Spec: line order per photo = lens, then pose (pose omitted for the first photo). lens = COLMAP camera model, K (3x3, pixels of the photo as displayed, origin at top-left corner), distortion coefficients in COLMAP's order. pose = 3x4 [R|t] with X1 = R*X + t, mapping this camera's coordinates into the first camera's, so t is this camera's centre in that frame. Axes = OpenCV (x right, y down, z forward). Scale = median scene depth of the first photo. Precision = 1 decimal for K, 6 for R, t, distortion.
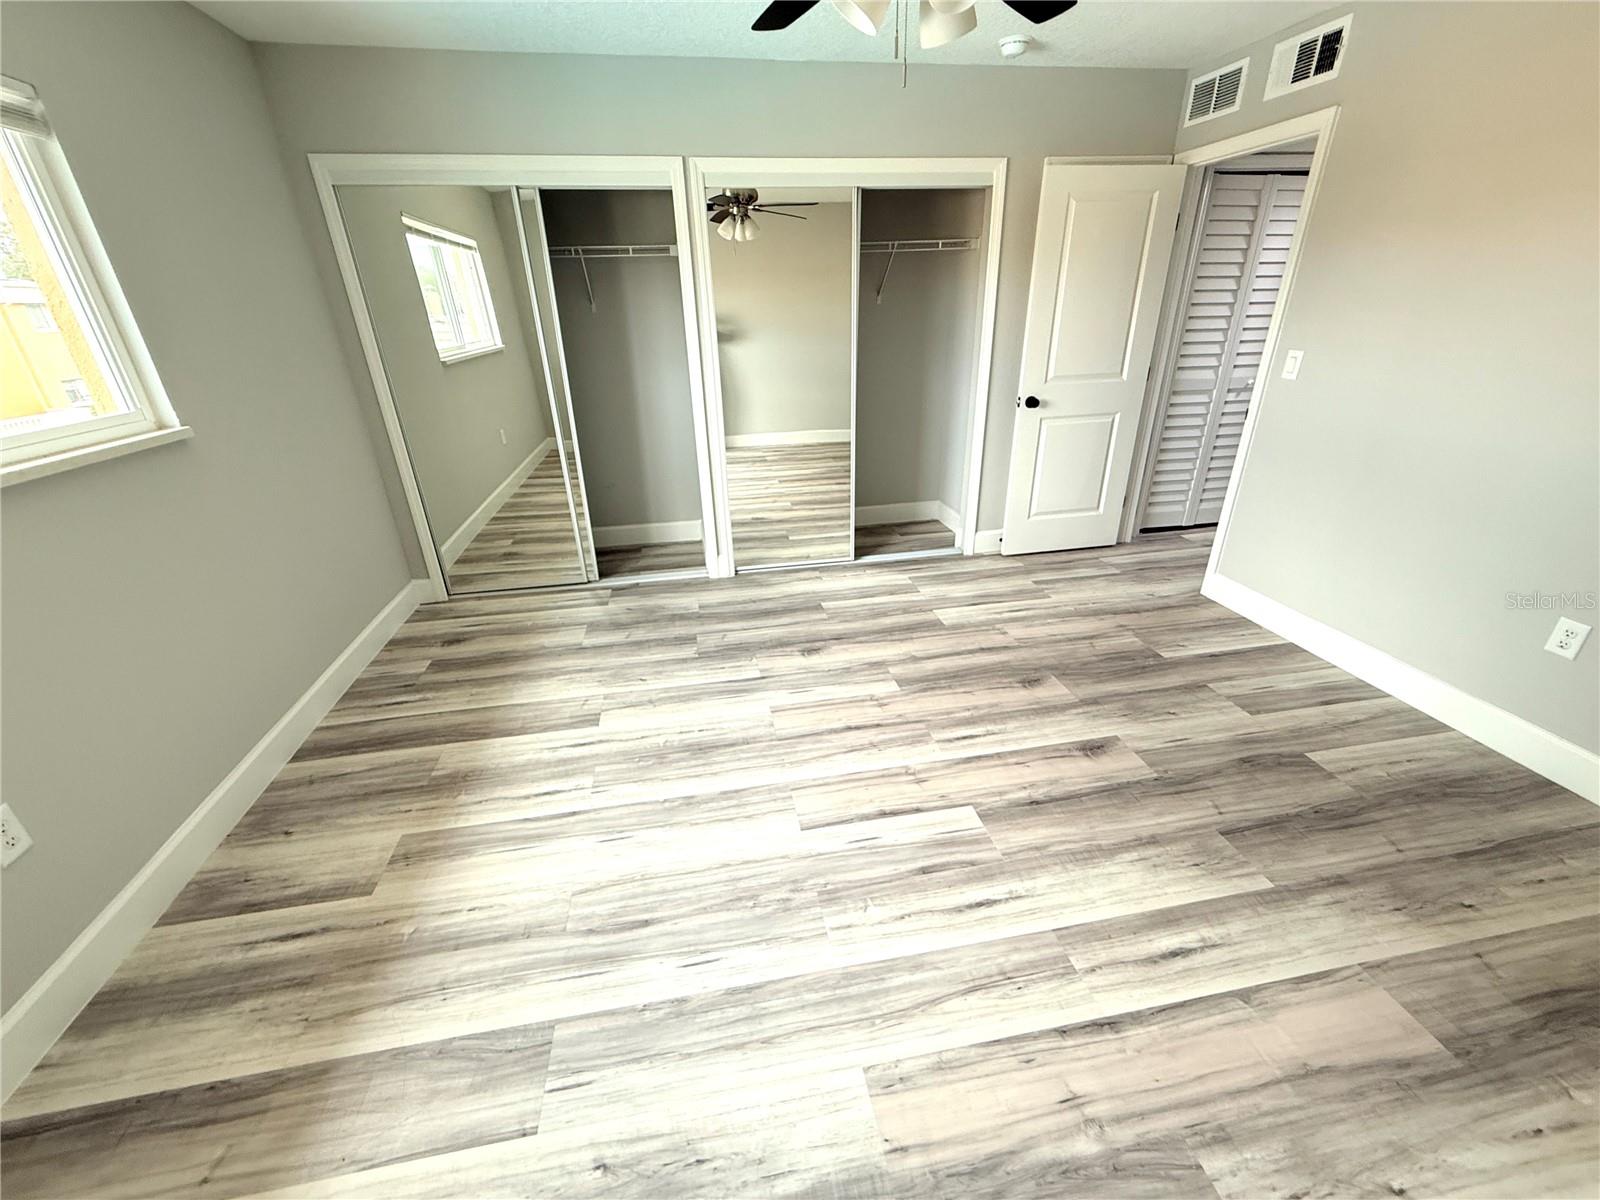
lens RADIAL K [[644.4, 0, 795.4], [0, 644.4, 595.3], [0, 0, 1]] dist [0.000549, 0.000465]
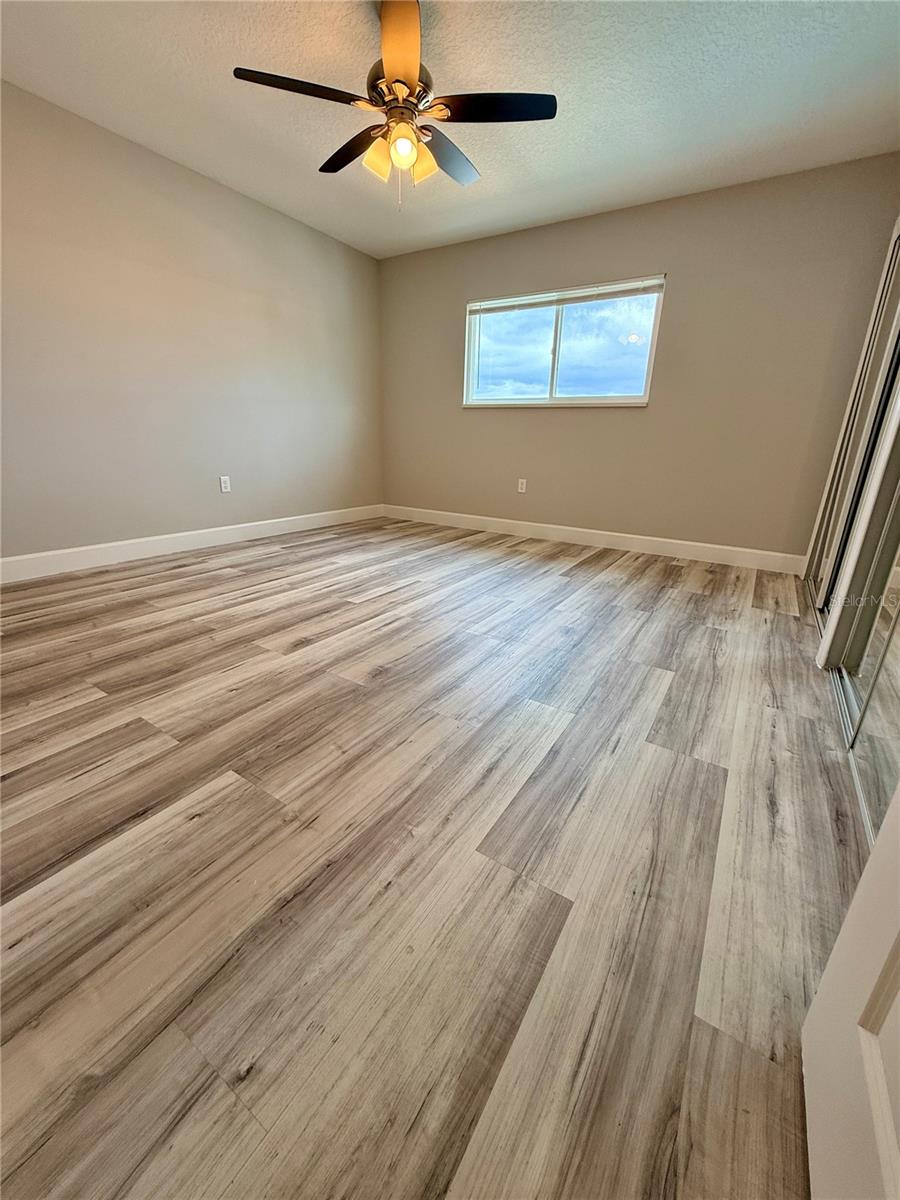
lens RADIAL K [[483.3, 0, 442.7], [0, 483.3, 590.4], [0, 0, 1]] dist [0.000549, 0.000465]
pose [[-0.696368, 0.221650, -0.682600, 0.848904], [-0.308921, 0.765919, 0.563858, -0.424481], [0.647795, 0.603522, -0.464889, 1.486067]]
